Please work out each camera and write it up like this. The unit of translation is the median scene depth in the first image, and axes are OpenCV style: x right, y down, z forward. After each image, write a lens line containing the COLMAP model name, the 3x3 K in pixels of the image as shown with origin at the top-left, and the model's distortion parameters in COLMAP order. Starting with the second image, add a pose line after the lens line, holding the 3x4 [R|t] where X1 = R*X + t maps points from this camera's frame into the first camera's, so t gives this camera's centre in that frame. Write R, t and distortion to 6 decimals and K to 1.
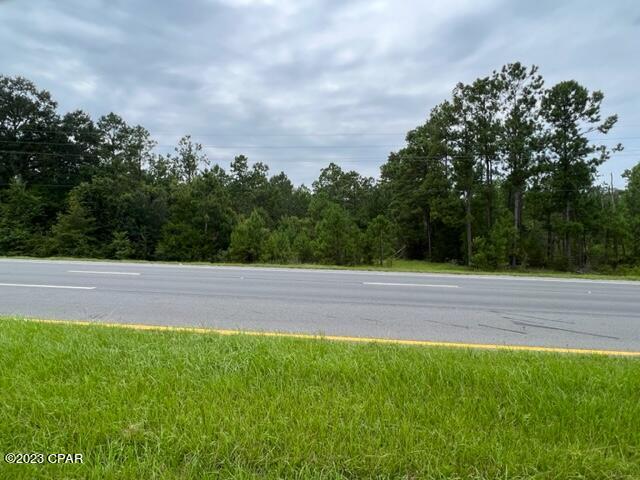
lens RADIAL K [[353.3, 0, 317.6], [0, 353.3, 237.2], [0, 0, 1]] dist [0.000895, 0.001304]
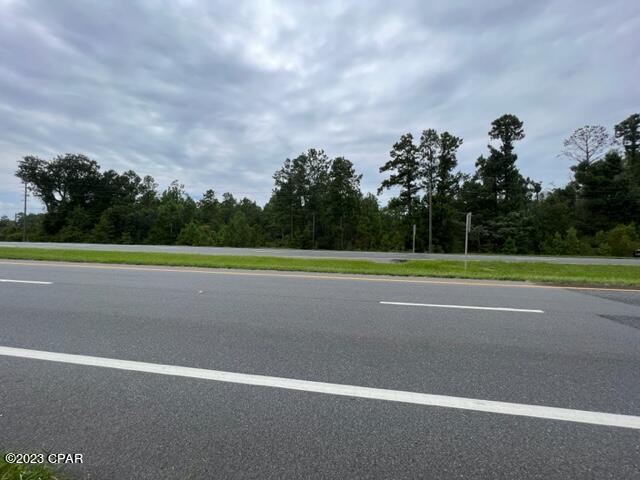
lens RADIAL K [[256.3, 0, 321.5], [0, 256.3, 238.4], [0, 0, 1]] dist [0.002567, 0.000524]
pose [[0.999576, -0.001572, -0.029066, 0.459760], [0.001710, 0.999987, 0.004723, 0.009806], [0.029058, -0.004770, 0.999566, -0.333176]]
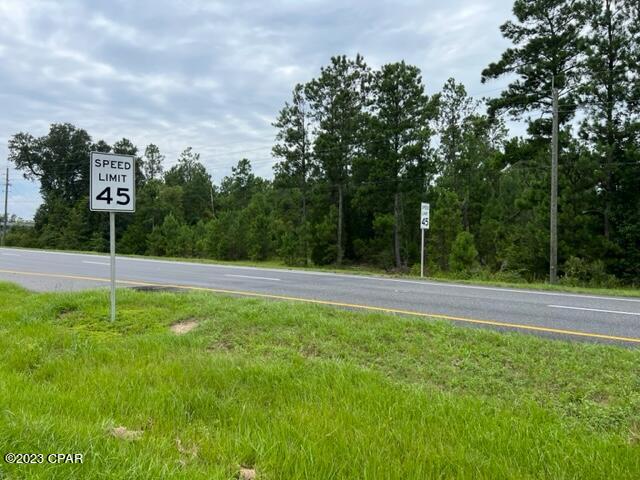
lens RADIAL K [[493.0, 0, 319.3], [0, 493.0, 239.9], [0, 0, 1]] dist [0.041576, -0.003548]
pose [[0.858106, -0.002938, -0.513465, 0.858717], [-0.004065, 0.999913, -0.012514, 0.025452], [0.513457, 0.012825, 0.858019, -0.140611]]
